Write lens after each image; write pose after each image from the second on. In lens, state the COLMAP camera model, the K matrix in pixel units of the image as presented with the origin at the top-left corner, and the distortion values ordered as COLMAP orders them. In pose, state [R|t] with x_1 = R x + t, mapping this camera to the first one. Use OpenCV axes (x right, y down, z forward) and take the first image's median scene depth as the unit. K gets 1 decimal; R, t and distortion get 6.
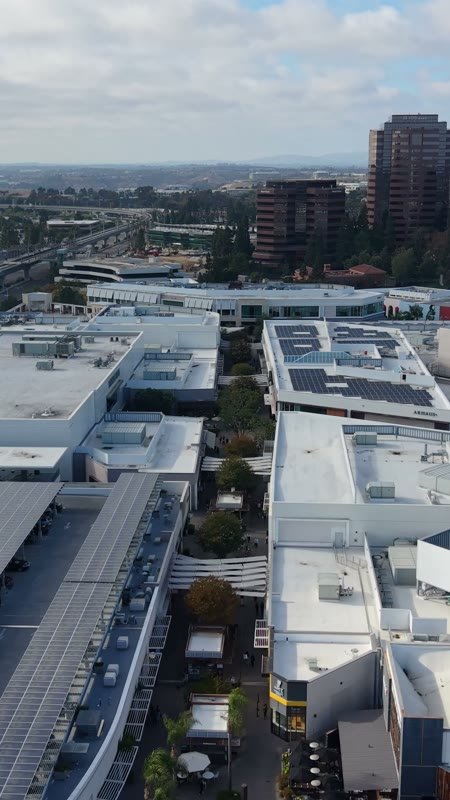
lens RADIAL K [[1053.6, 0, 225.0], [0, 1053.6, 400.0], [0, 0, 1]] dist [0.152985, -0.682951]
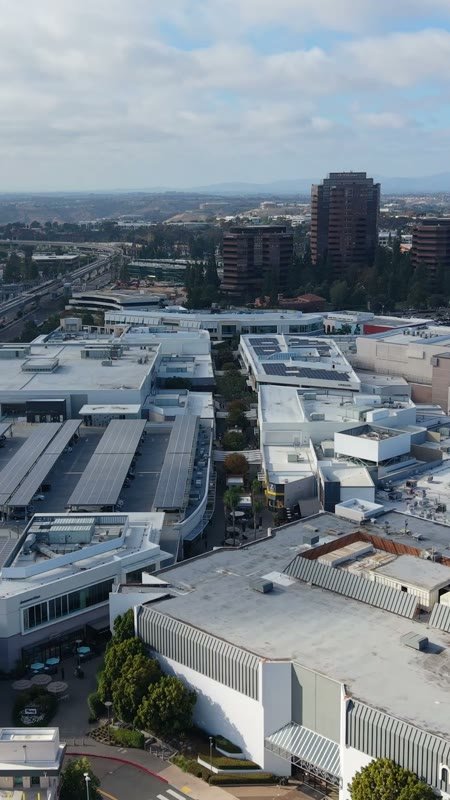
lens RADIAL K [[1053.6, 0, 225.0], [0, 1053.6, 400.0], [0, 0, 1]] dist [0.152985, -0.682951]
pose [[0.998753, -0.014317, 0.047832, -0.056723], [0.015440, 0.999612, -0.023194, 0.048663], [-0.047482, 0.023904, 0.998586, -0.458587]]
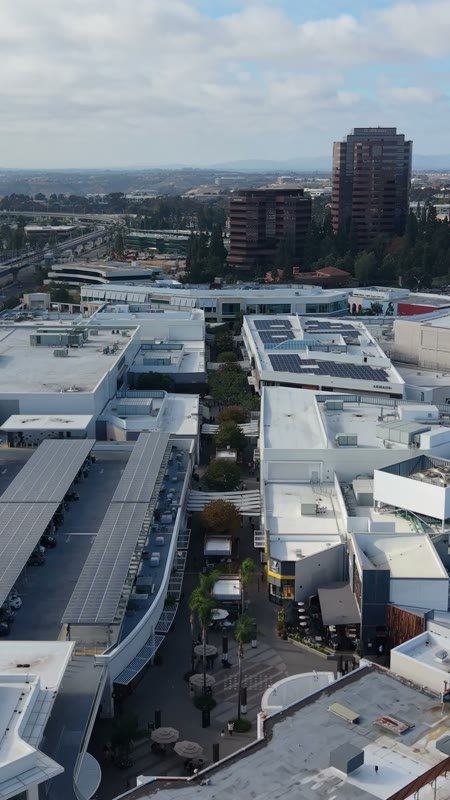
lens RADIAL K [[1053.6, 0, 225.0], [0, 1053.6, 400.0], [0, 0, 1]] dist [0.152985, -0.682951]
pose [[0.999450, -0.008855, 0.031950, -0.021101], [0.008975, 0.999953, -0.003634, 0.020219], [-0.031917, 0.003918, 0.999483, -0.143143]]
